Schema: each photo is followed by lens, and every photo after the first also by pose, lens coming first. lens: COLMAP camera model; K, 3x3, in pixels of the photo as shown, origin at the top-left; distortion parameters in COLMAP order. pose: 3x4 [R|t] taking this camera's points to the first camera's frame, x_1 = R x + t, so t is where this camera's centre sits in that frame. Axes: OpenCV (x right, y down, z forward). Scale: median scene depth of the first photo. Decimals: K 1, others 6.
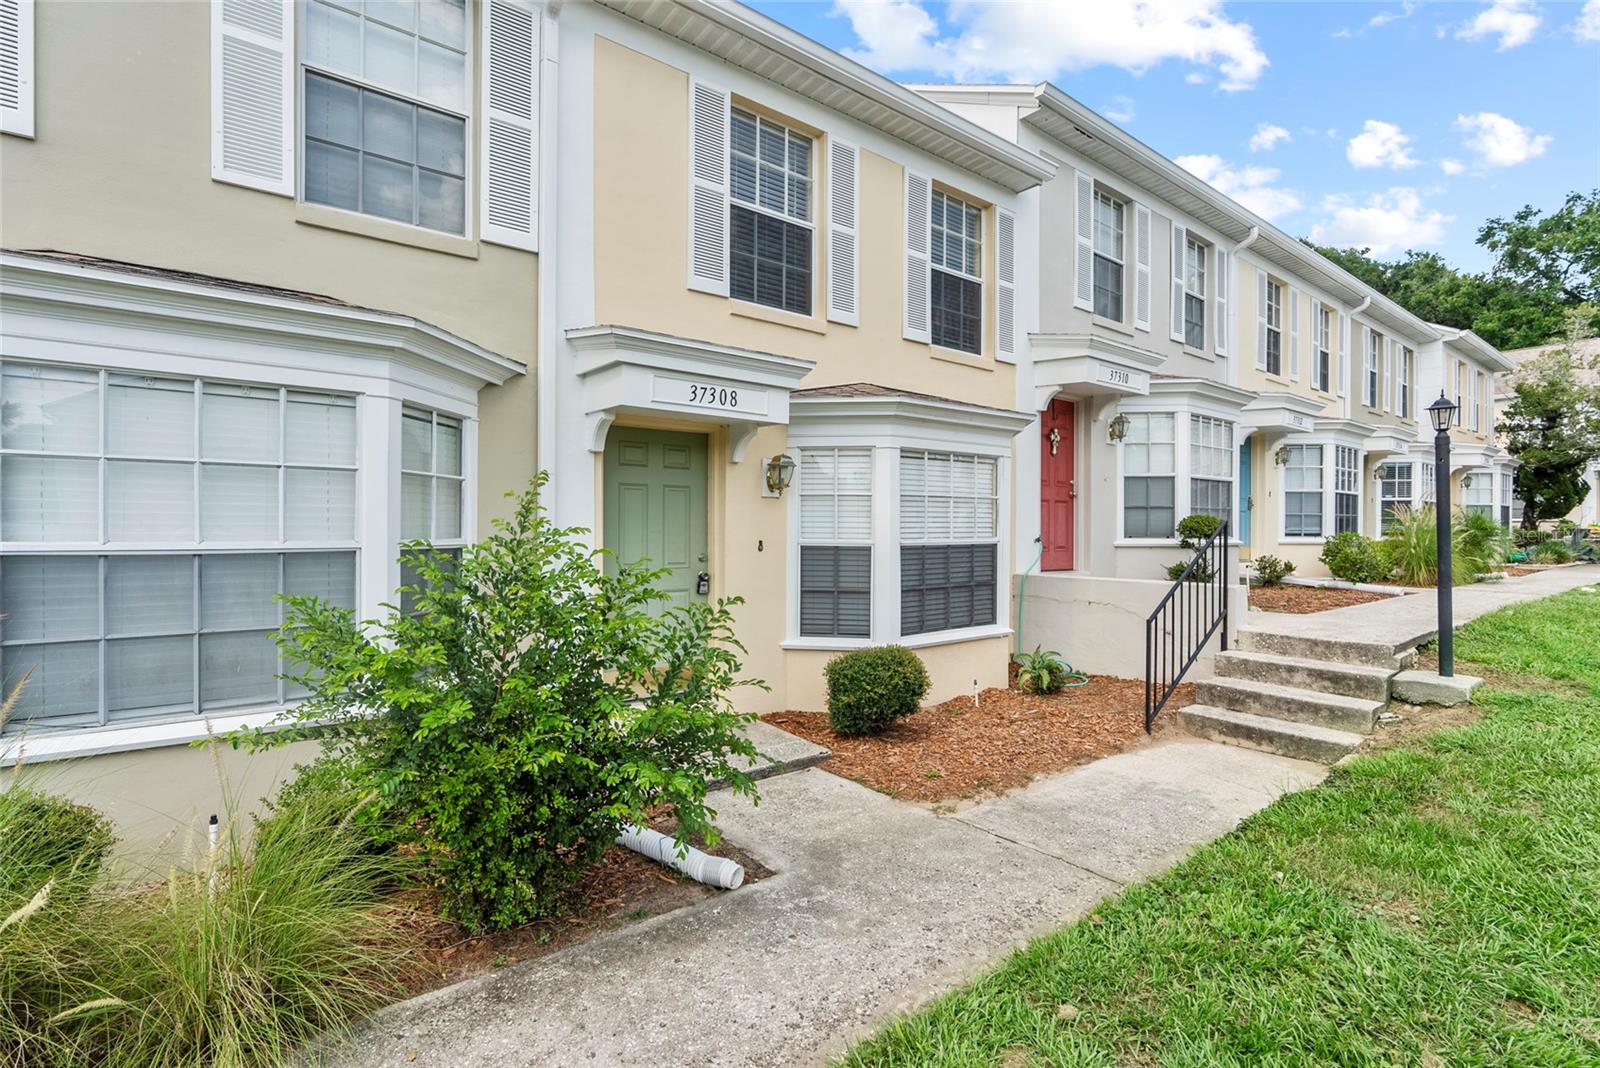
lens RADIAL K [[735.1, 0, 788.5], [0, 735.1, 532.0], [0, 0, 1]] dist [-0.011524, 0.004584]
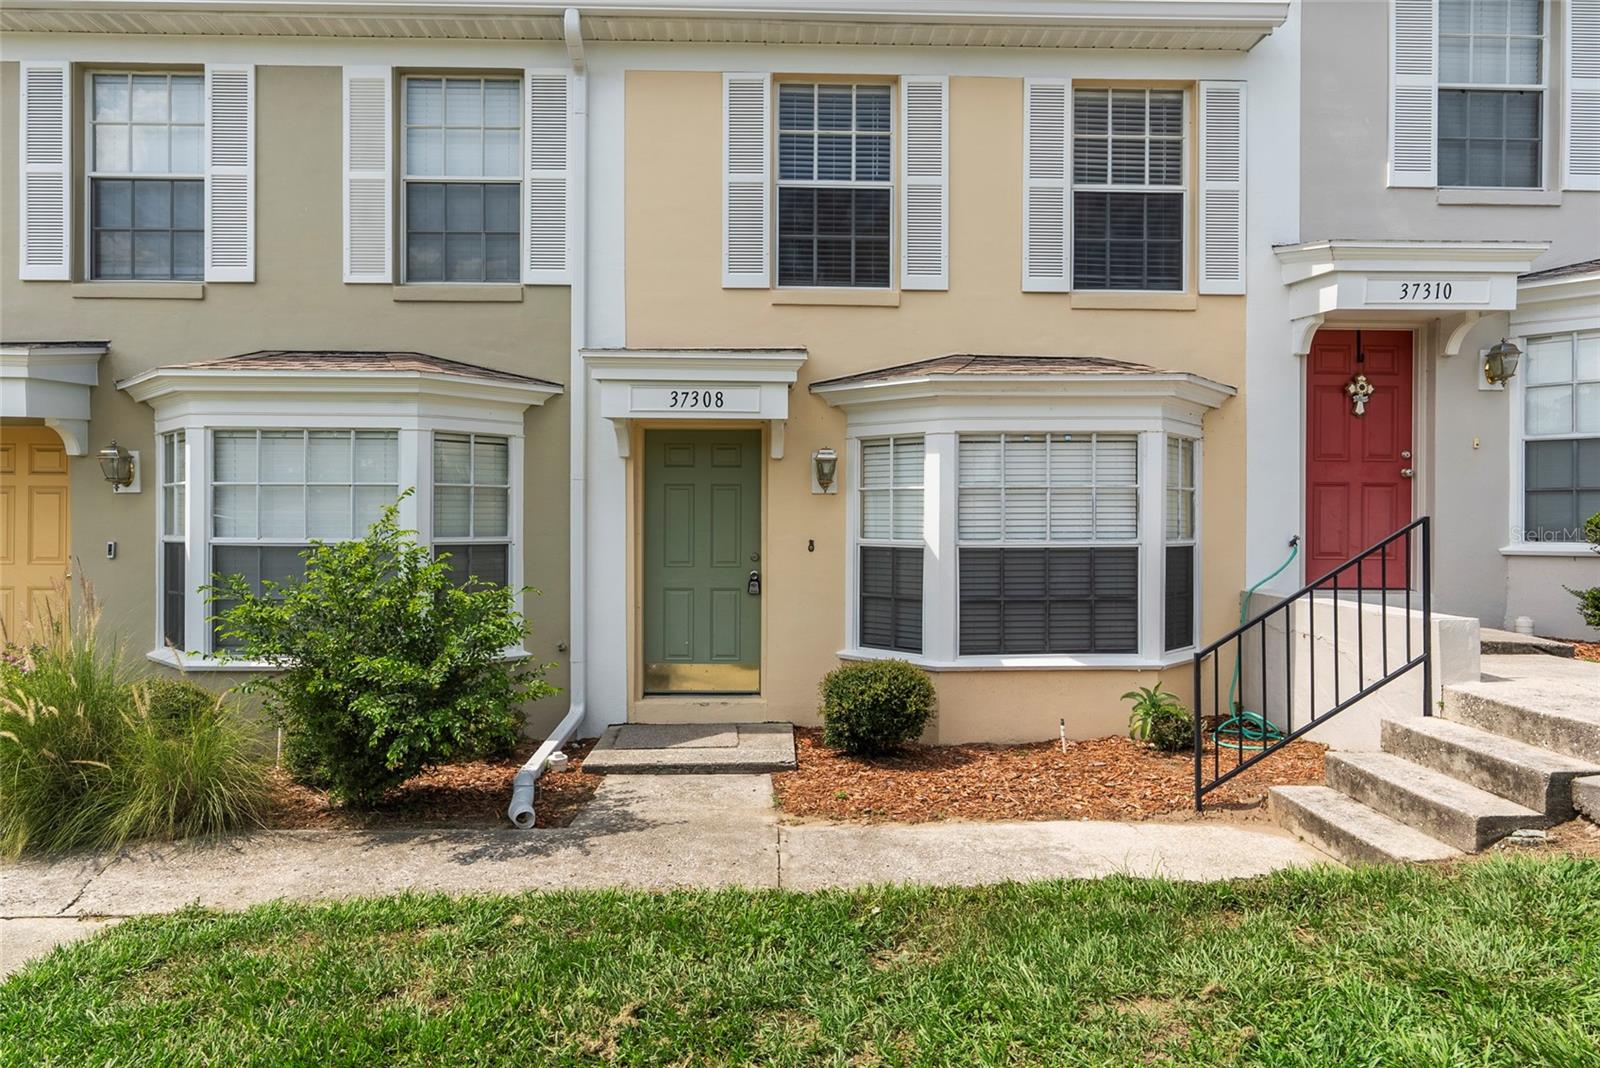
lens RADIAL K [[974.6, 0, 793.5], [0, 974.6, 528.8], [0, 0, 1]] dist [-0.001200, 0.002543]
pose [[0.813710, 0.002384, -0.581266, 0.687914], [-0.000199, 0.999993, 0.003823, -0.008017], [0.581271, -0.002995, 0.813705, -0.025936]]
